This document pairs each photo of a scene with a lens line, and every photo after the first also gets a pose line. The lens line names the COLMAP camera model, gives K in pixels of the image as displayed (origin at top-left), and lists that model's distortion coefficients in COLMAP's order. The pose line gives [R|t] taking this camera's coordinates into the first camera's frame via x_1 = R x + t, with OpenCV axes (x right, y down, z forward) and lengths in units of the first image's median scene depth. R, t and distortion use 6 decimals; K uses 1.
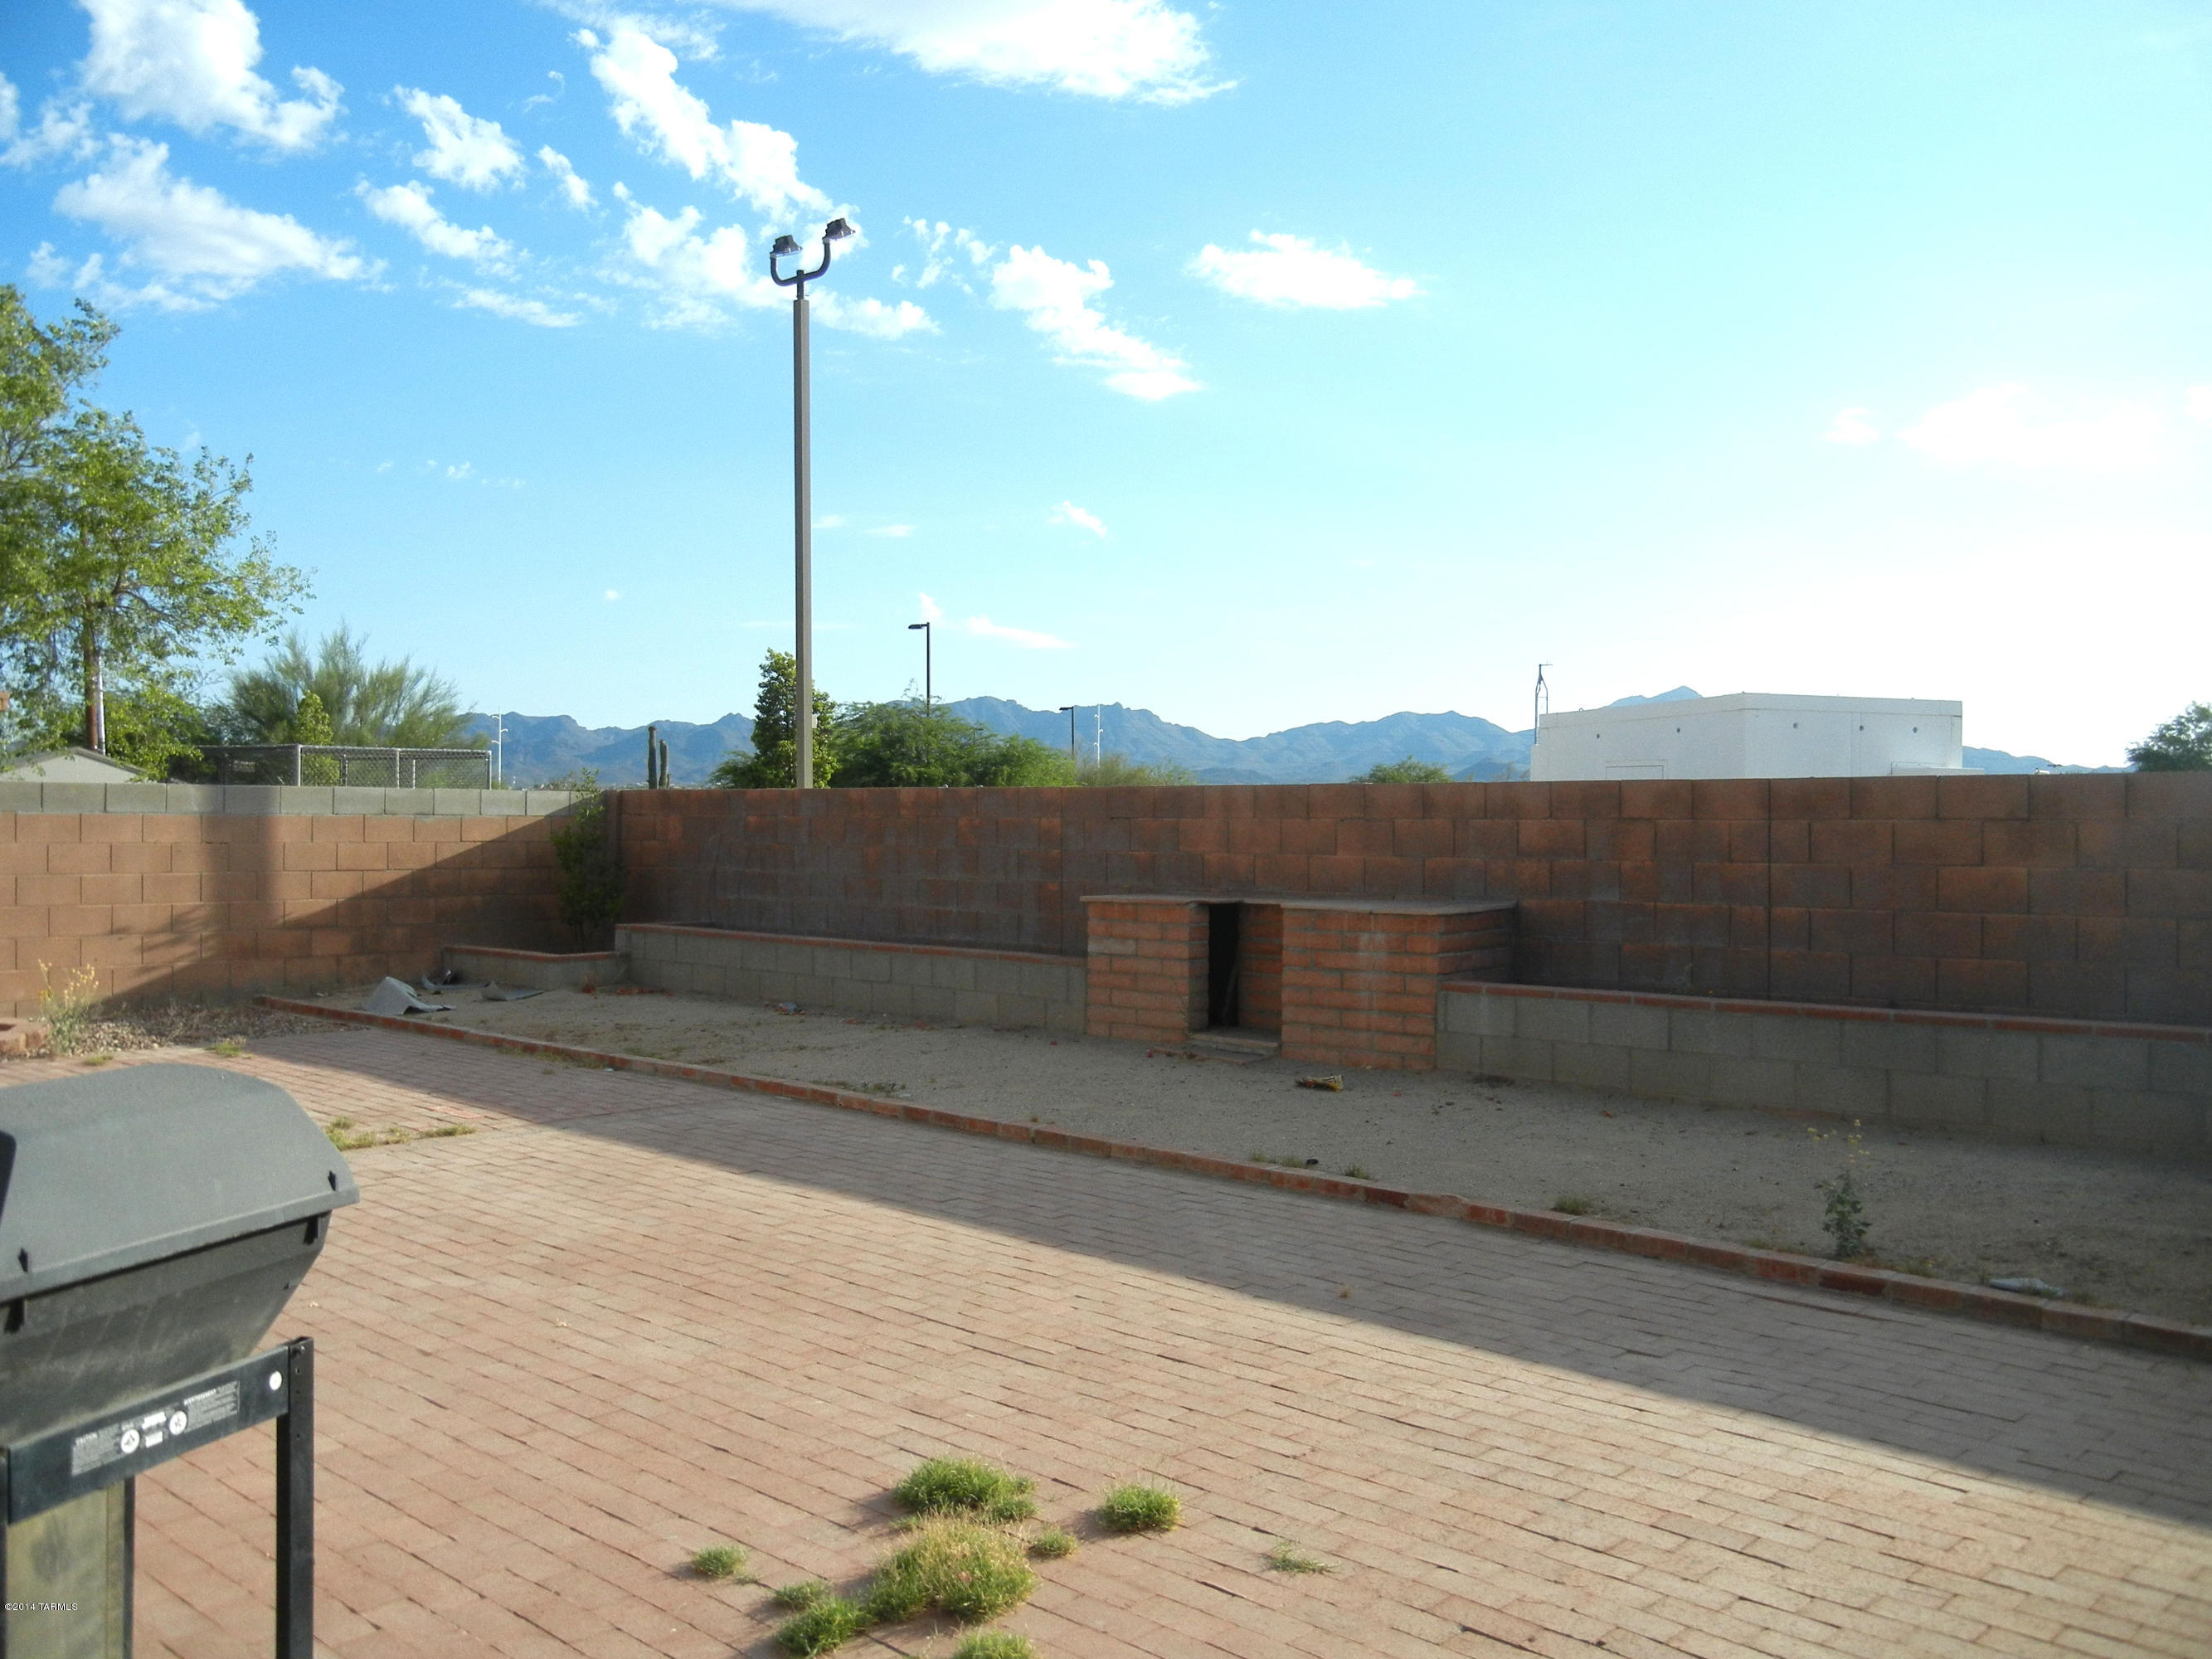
lens RADIAL K [[1910.0, 0, 1106.0], [0, 1910.0, 829.5], [0, 0, 1]] dist [0.008118, 0.000322]
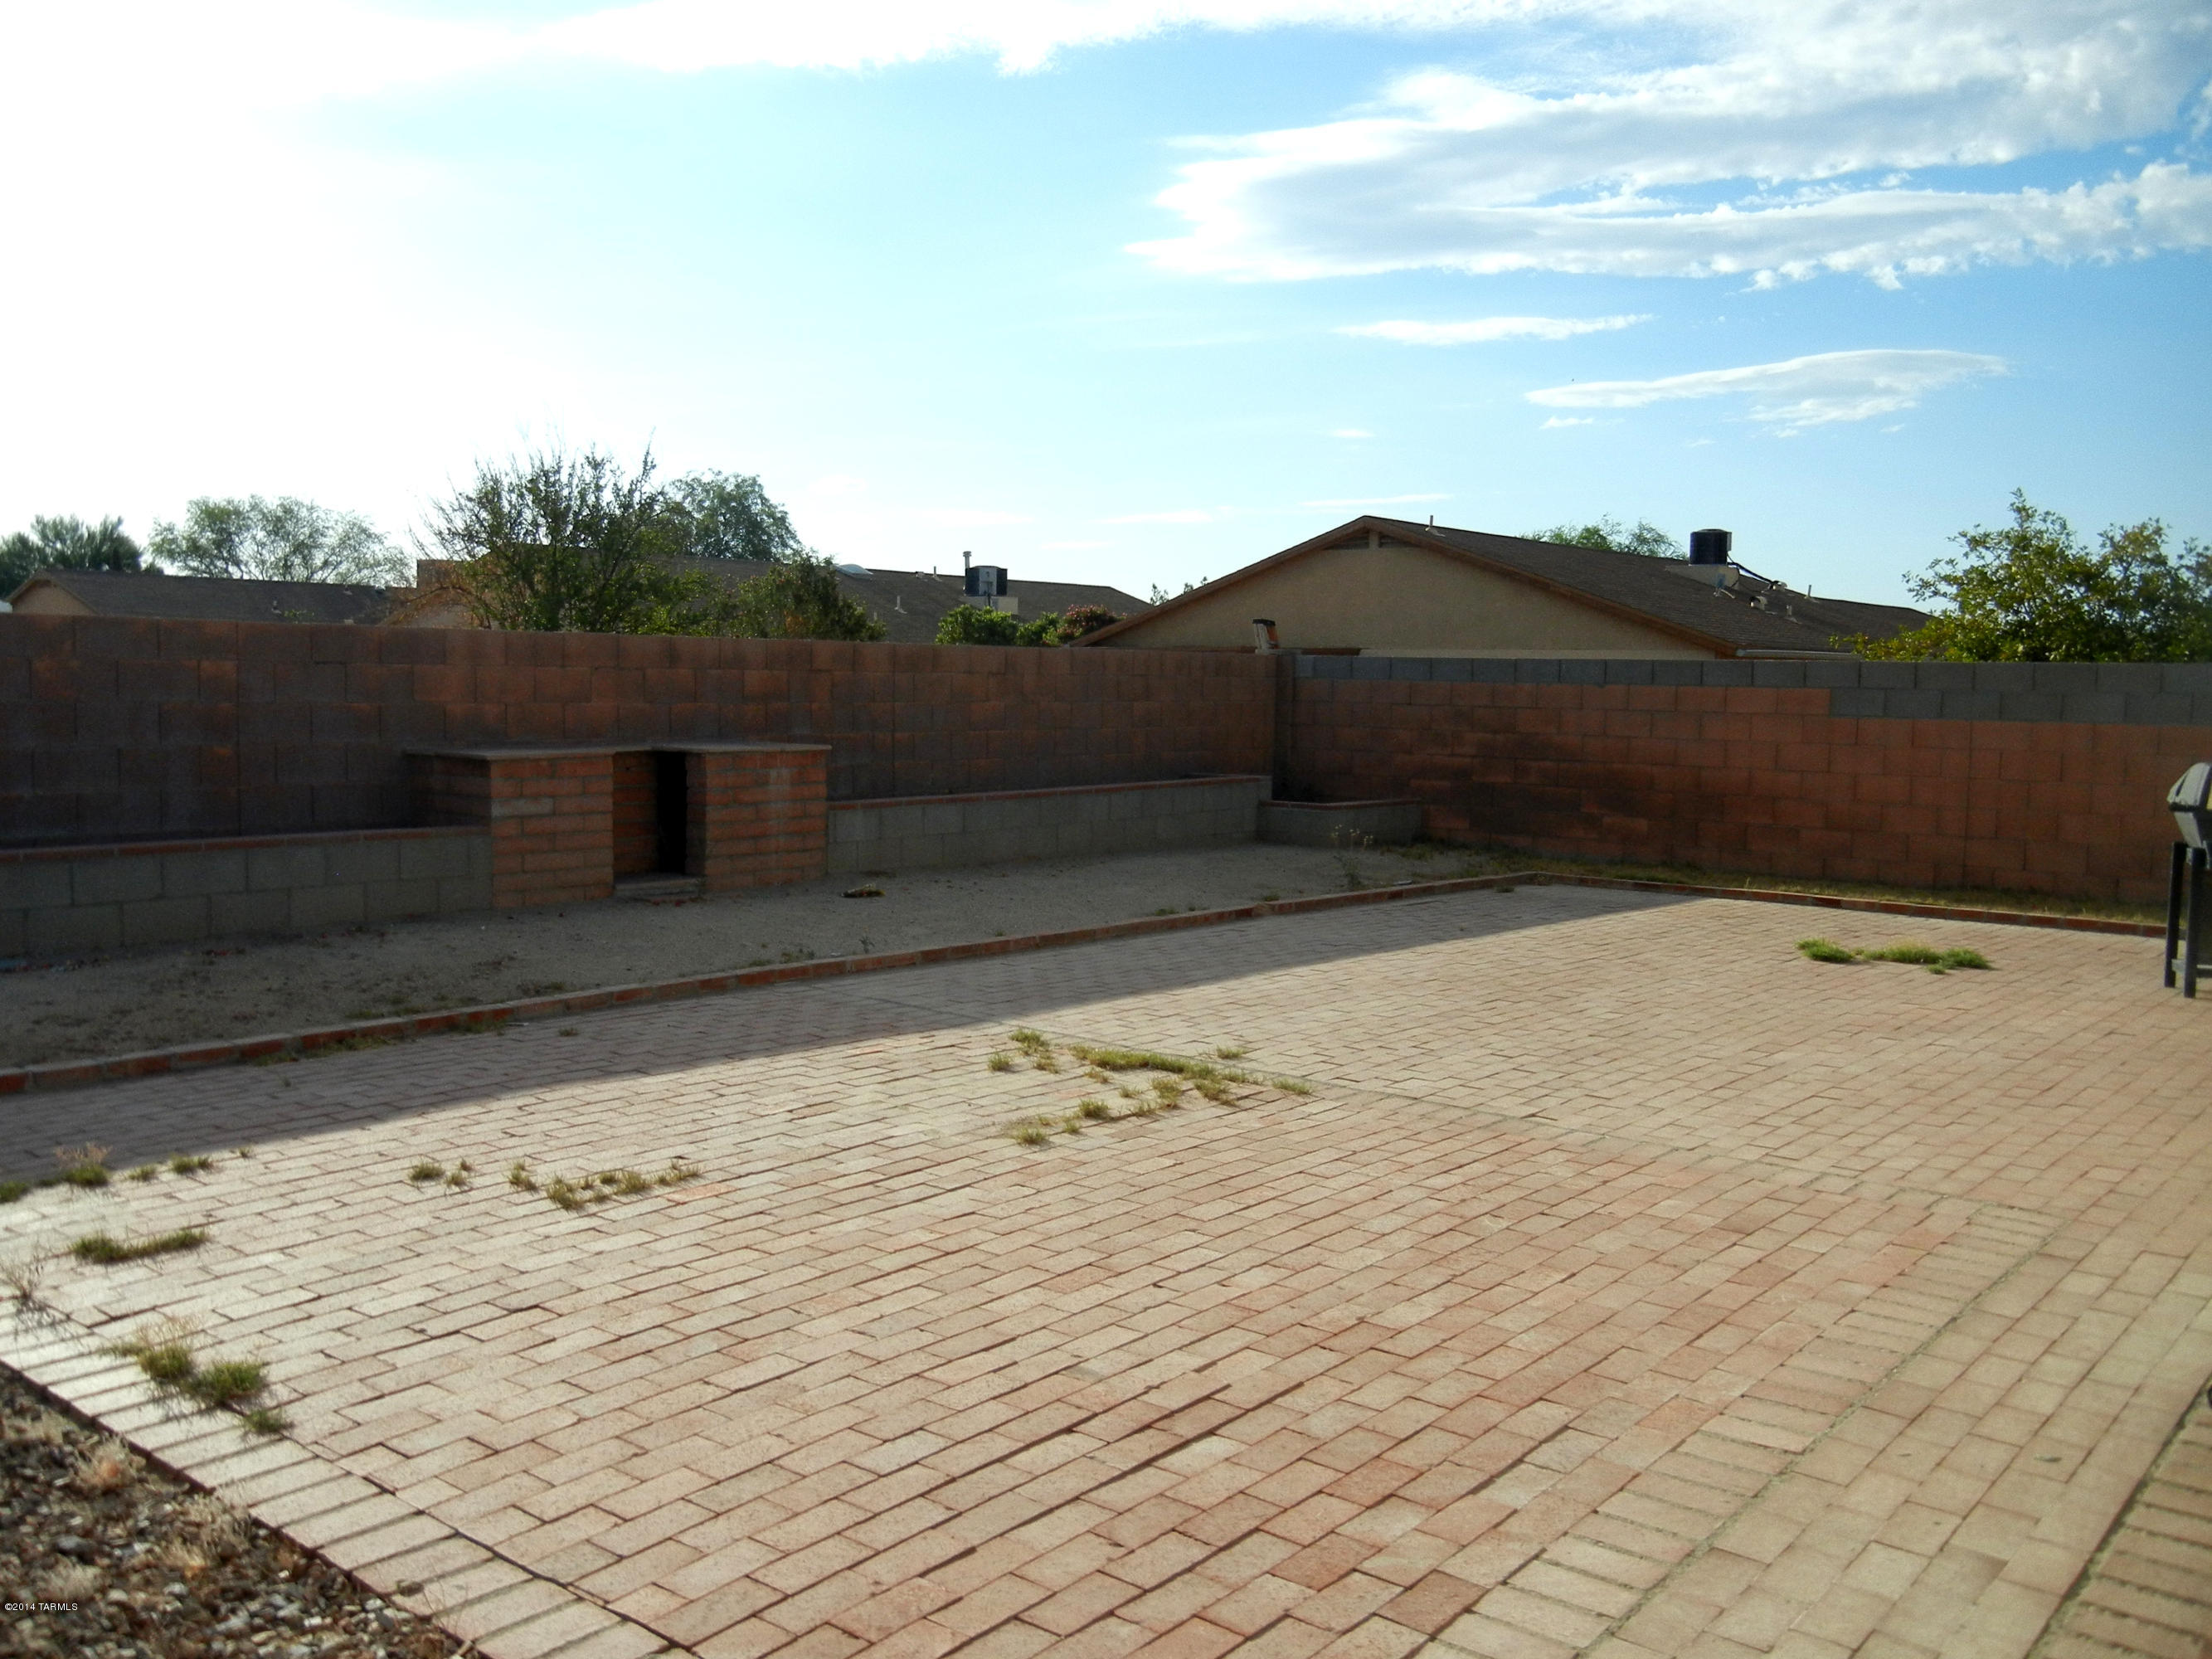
lens RADIAL K [[1910.0, 0, 1106.0], [0, 1910.0, 829.5], [0, 0, 1]] dist [0.008118, 0.000322]
pose [[-0.078587, -0.082674, 0.993473, -0.961641], [-0.010822, 0.996567, 0.082075, -0.006371], [-0.996849, -0.004301, -0.079212, 0.825591]]
